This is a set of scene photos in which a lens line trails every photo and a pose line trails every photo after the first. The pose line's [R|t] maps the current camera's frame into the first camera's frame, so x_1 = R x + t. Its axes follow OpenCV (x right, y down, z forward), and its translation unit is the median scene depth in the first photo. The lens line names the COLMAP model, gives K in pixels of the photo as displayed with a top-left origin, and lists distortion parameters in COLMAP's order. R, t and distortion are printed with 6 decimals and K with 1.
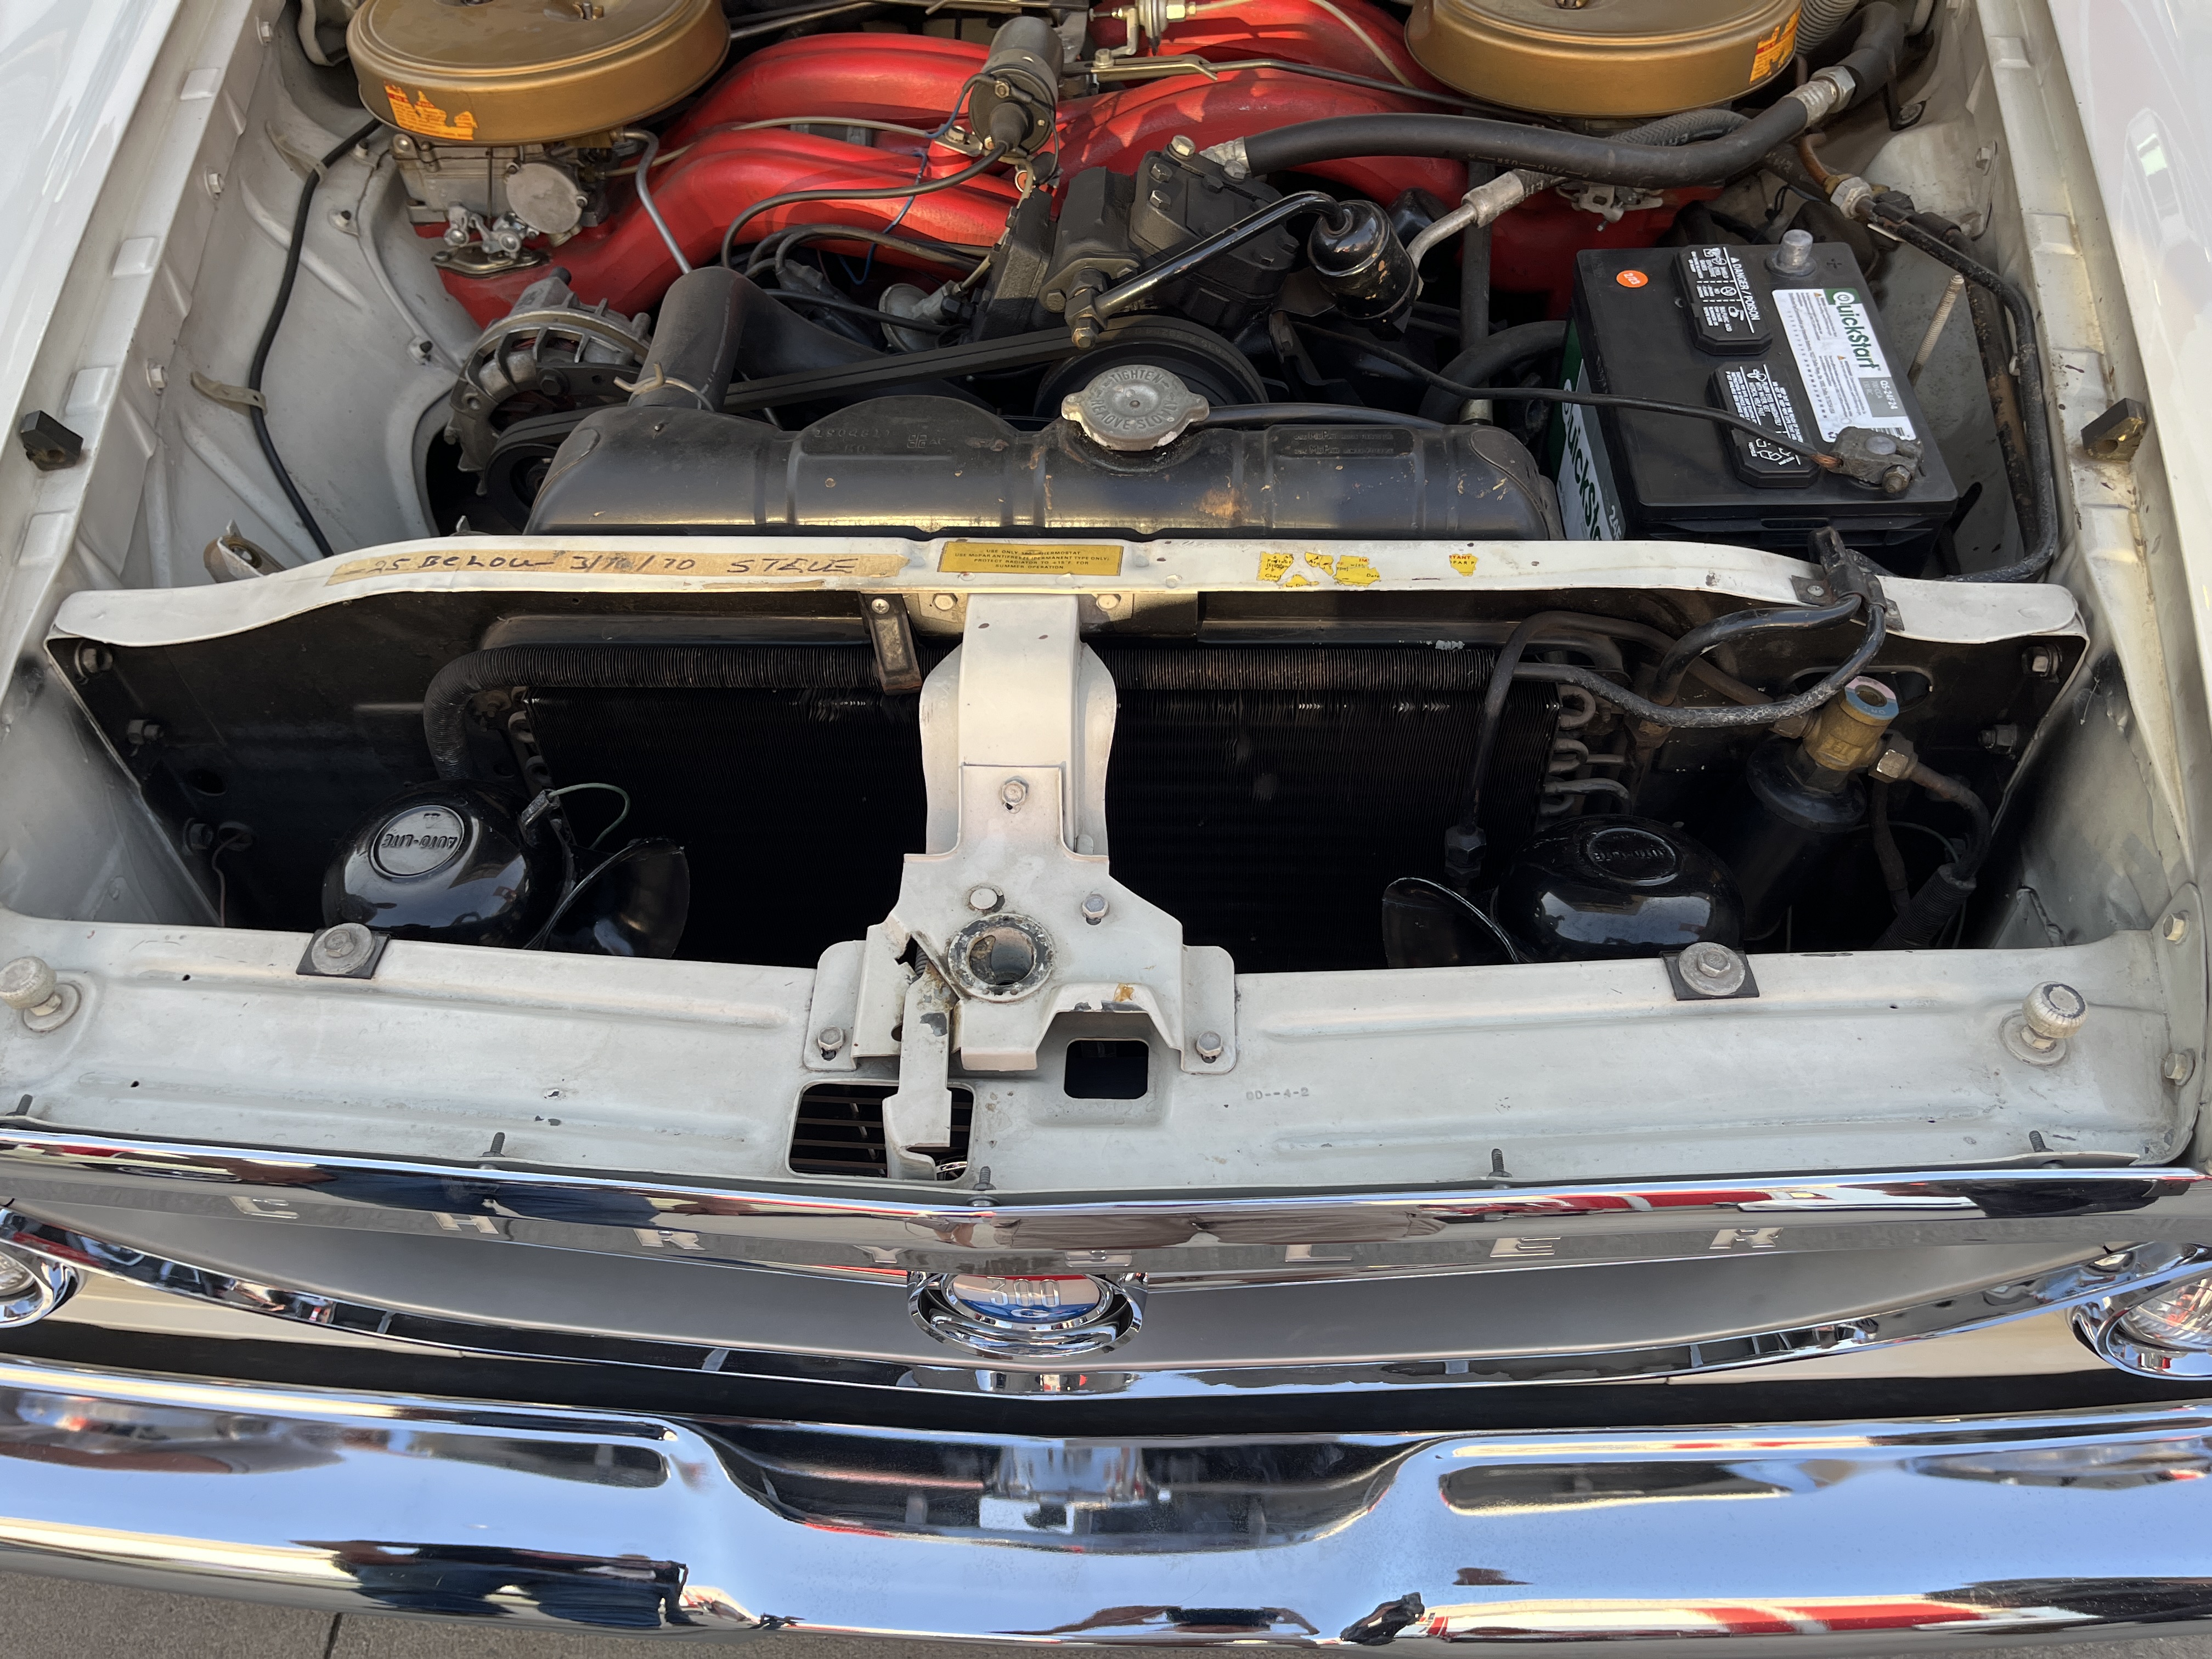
lens RADIAL K [[1607.0, 0, 1106.0], [0, 1607.0, 829.5], [0, 0, 1]] dist [0.101567, -0.135252]
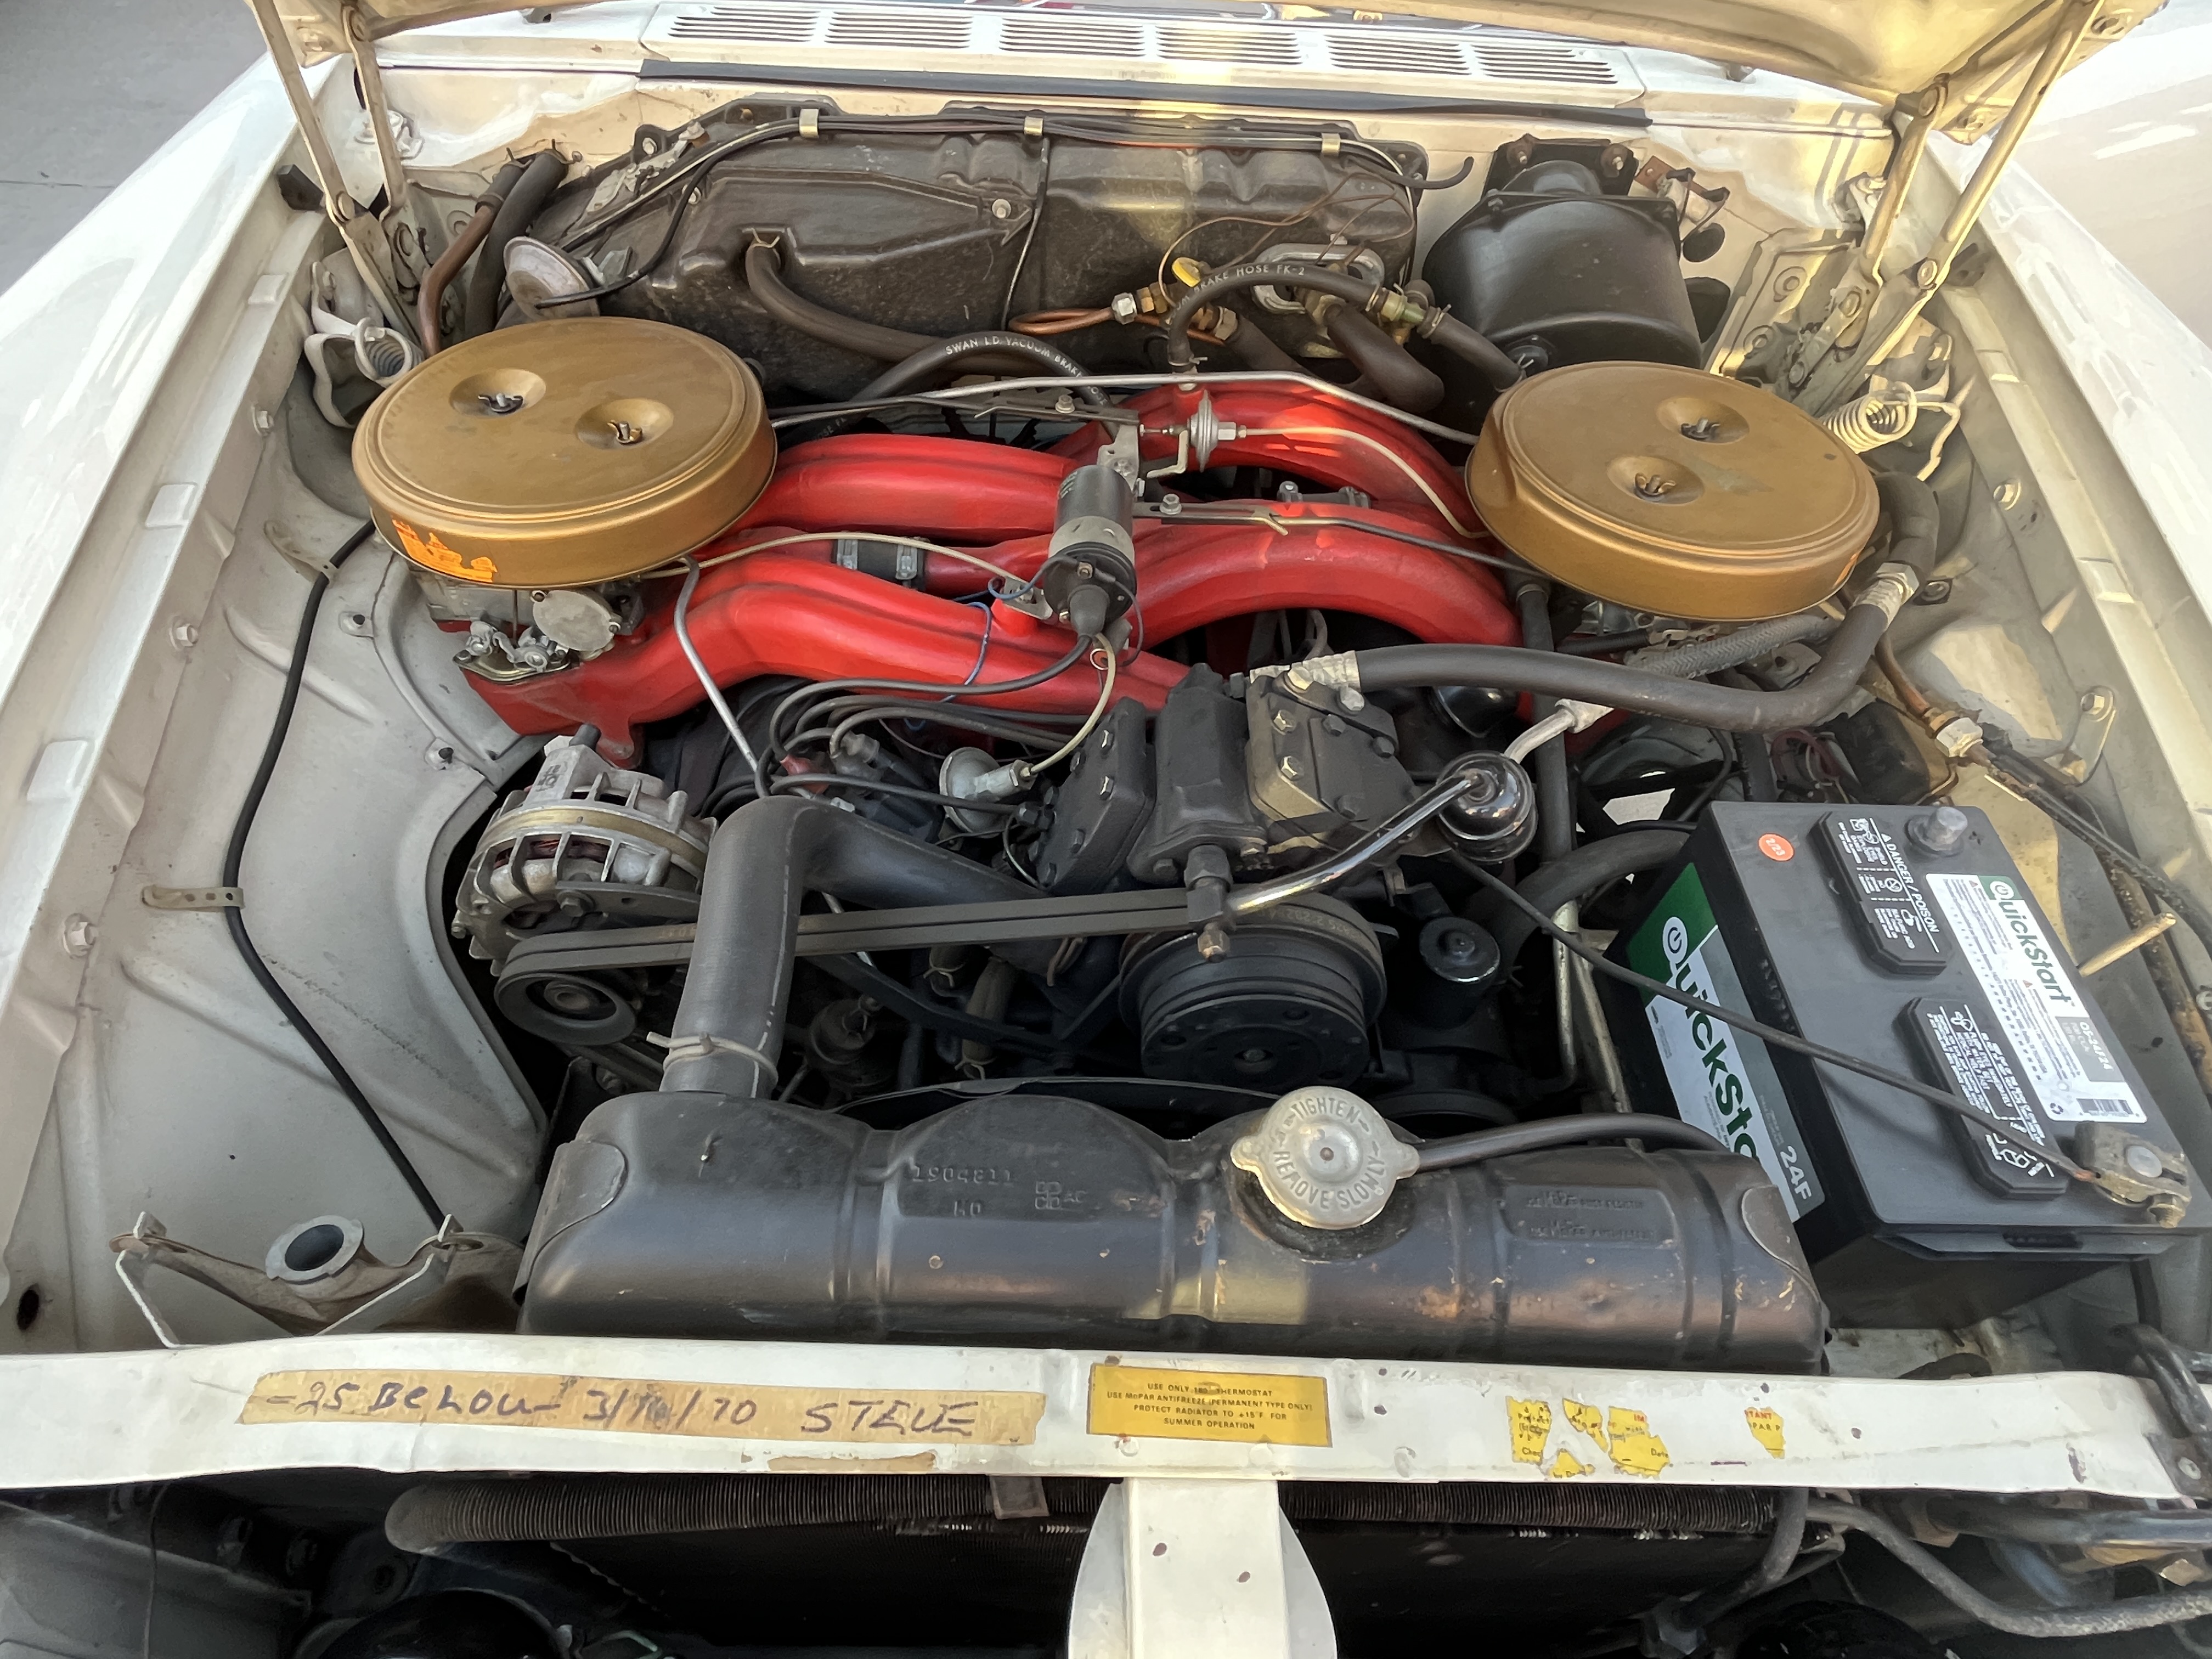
lens RADIAL K [[1171.2, 0, 1099.2], [0, 1171.2, 860.8], [0, 0, 1]] dist [-0.002047, 0.000942]
pose [[0.996383, 0.023905, 0.081538, -0.110336], [-0.026815, 0.999035, 0.034782, -0.327211], [-0.080628, -0.036842, 0.996063, 0.350566]]
